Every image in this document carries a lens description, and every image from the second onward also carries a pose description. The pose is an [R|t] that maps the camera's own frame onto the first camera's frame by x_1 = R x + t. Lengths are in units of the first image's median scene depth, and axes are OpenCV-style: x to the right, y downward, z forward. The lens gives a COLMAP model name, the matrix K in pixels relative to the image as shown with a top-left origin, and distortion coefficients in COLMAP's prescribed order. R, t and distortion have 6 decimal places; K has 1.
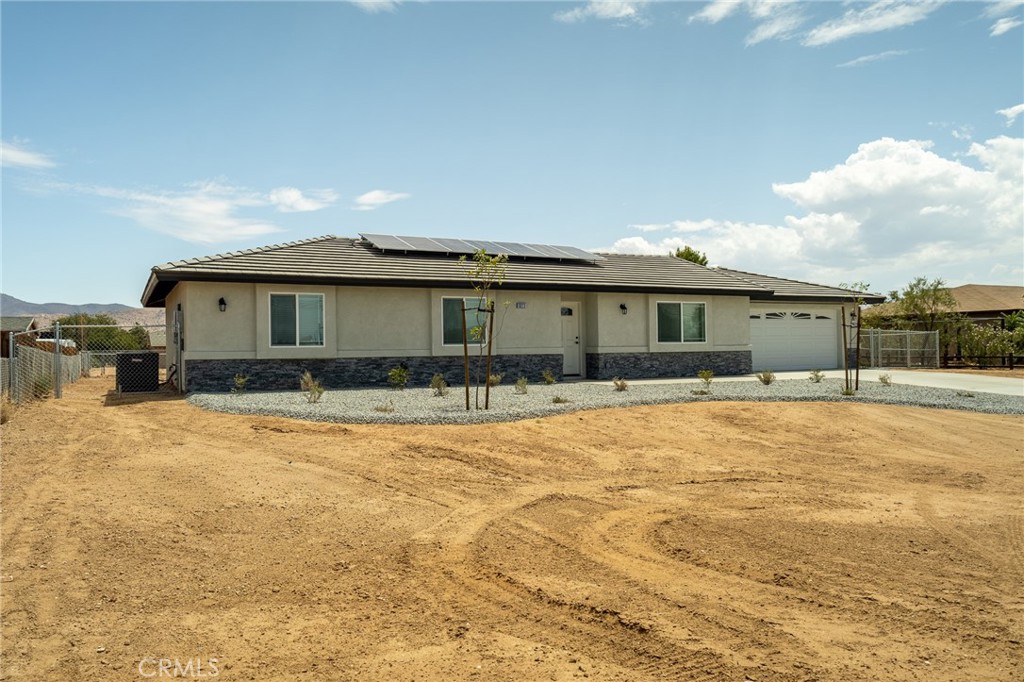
lens RADIAL K [[758.5, 0, 522.5], [0, 758.5, 343.1], [0, 0, 1]] dist [0.019295, -0.002929]
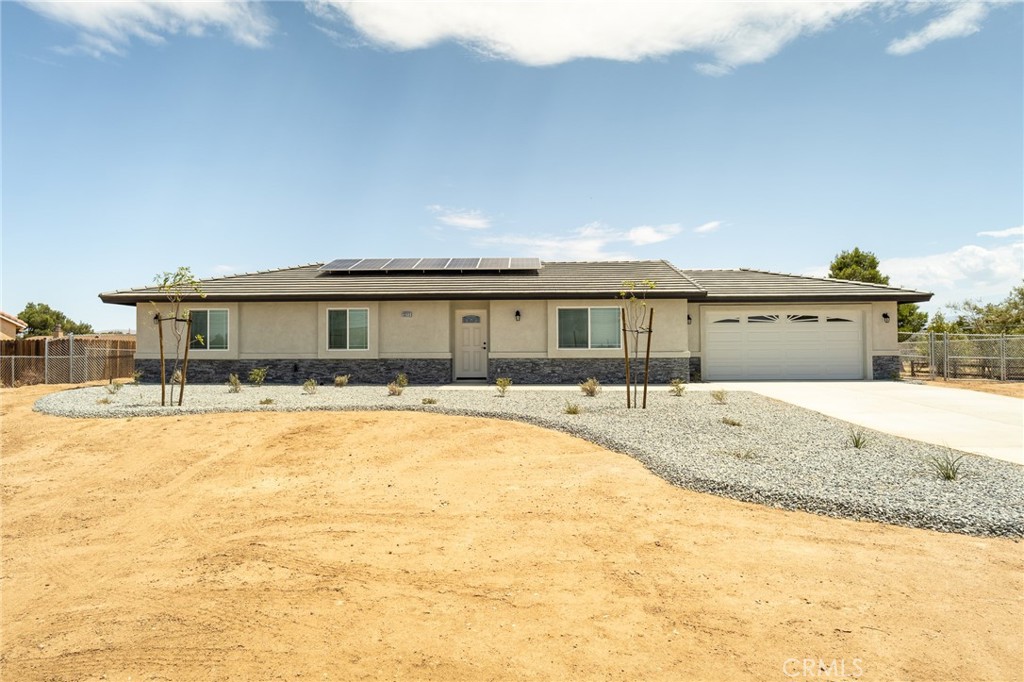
lens RADIAL K [[601.2, 0, 502.6], [0, 601.2, 334.3], [0, 0, 1]] dist [-0.019563, 0.003224]
pose [[0.866405, -0.005692, -0.499309, 0.521749], [-0.004162, 0.999818, -0.018620, -0.004340], [0.499324, 0.018210, 0.866224, 0.286103]]
